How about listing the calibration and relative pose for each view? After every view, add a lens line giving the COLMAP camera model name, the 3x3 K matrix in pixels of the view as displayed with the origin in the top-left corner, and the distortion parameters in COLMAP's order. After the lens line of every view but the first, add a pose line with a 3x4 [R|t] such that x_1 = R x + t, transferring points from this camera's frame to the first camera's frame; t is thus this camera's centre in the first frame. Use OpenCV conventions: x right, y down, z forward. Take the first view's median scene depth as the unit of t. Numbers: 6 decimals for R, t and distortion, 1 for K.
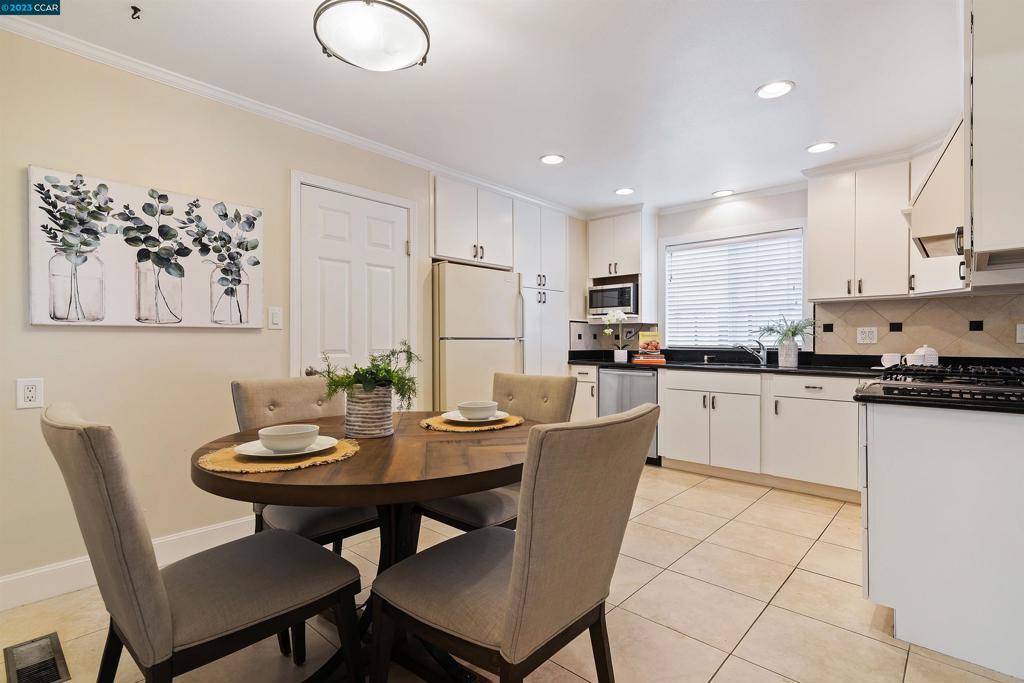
lens RADIAL K [[498.7, 0, 519.2], [0, 498.7, 337.4], [0, 0, 1]] dist [0.000227, 0.000898]
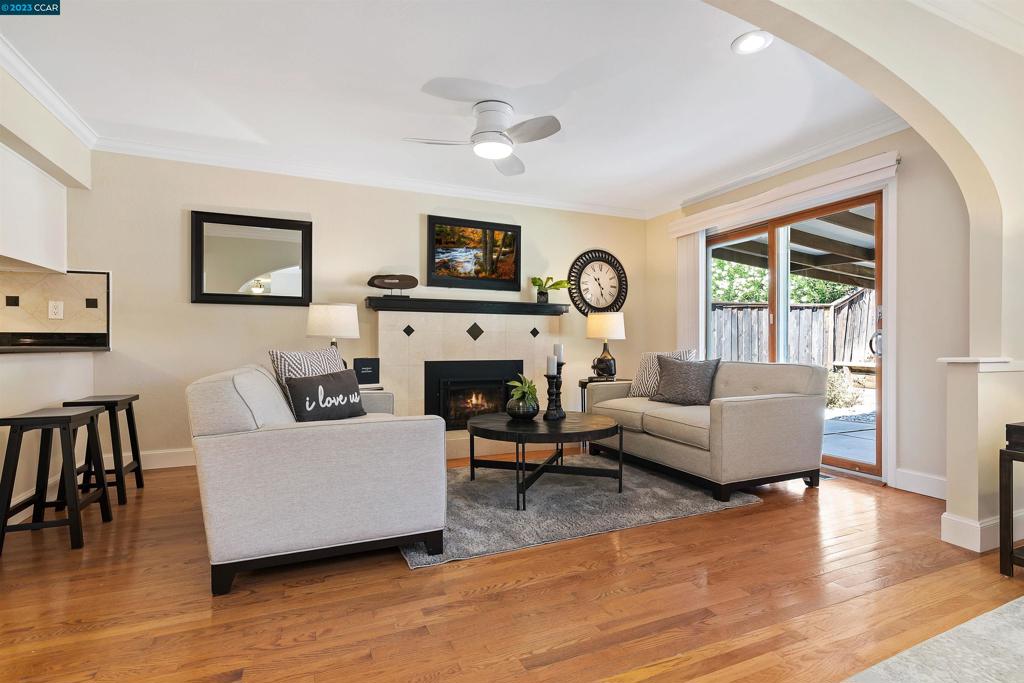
lens RADIAL K [[498.7, 0, 516.5], [0, 498.7, 344.0], [0, 0, 1]] dist [0.000227, 0.000898]
pose [[0.402587, -0.002155, 0.915379, 0.340455], [-0.002267, 0.999992, 0.003352, 0.049284], [-0.915379, -0.003425, 0.402579, -0.283926]]
